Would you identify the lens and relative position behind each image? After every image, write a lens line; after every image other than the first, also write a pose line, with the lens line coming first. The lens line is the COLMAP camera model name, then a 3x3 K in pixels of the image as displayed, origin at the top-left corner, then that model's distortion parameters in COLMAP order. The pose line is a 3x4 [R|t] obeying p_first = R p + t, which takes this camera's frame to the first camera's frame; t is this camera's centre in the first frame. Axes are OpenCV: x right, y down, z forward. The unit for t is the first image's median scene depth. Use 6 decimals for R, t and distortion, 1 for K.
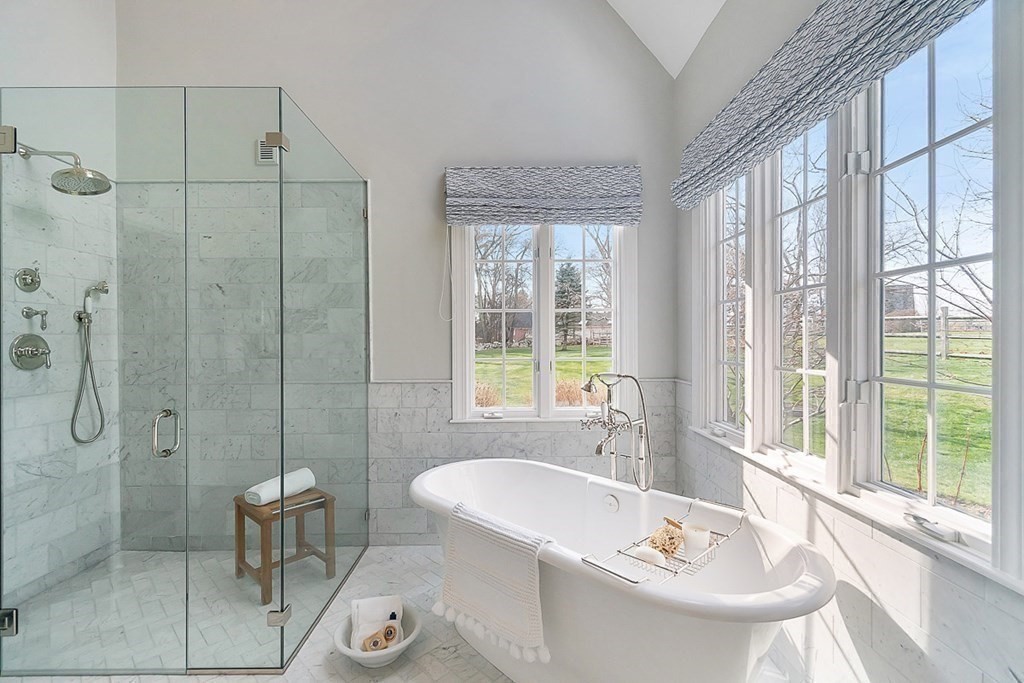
lens RADIAL K [[440.7, 0, 512.0], [0, 440.7, 341.5], [0, 0, 1]] dist [-0.003824, 0.000151]
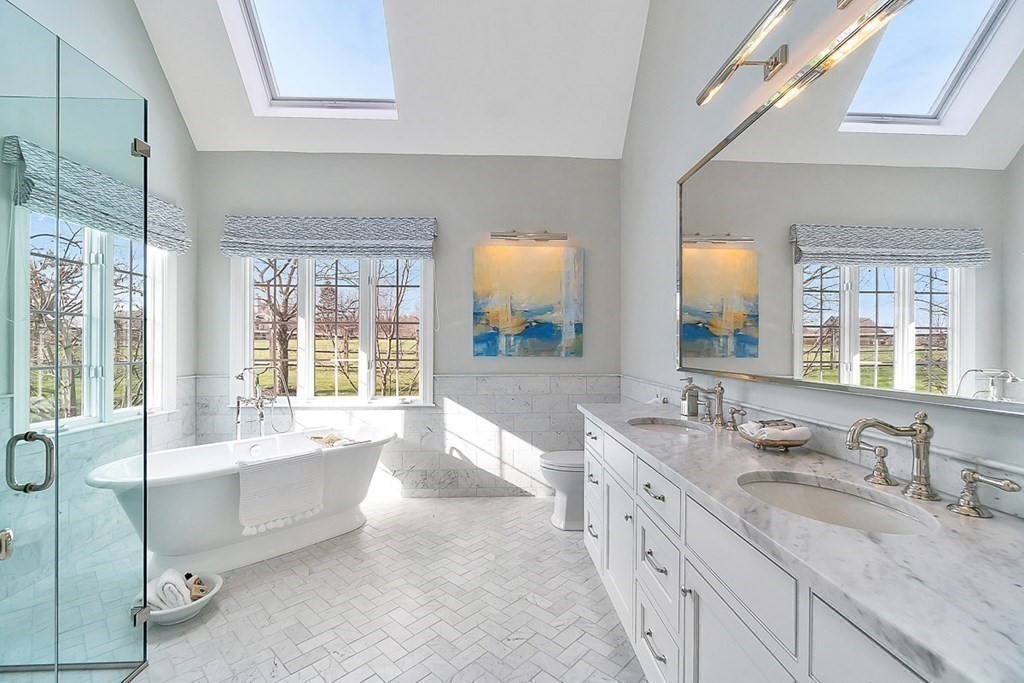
lens RADIAL K [[440.7, 0, 512.0], [0, 440.7, 341.5], [0, 0, 1]] dist [-0.003824, 0.000151]
pose [[-0.038682, 0.014594, 0.999145, -1.005636], [-0.008380, 0.999853, -0.014929, -0.006570], [-0.999216, -0.008950, -0.038554, 0.104589]]
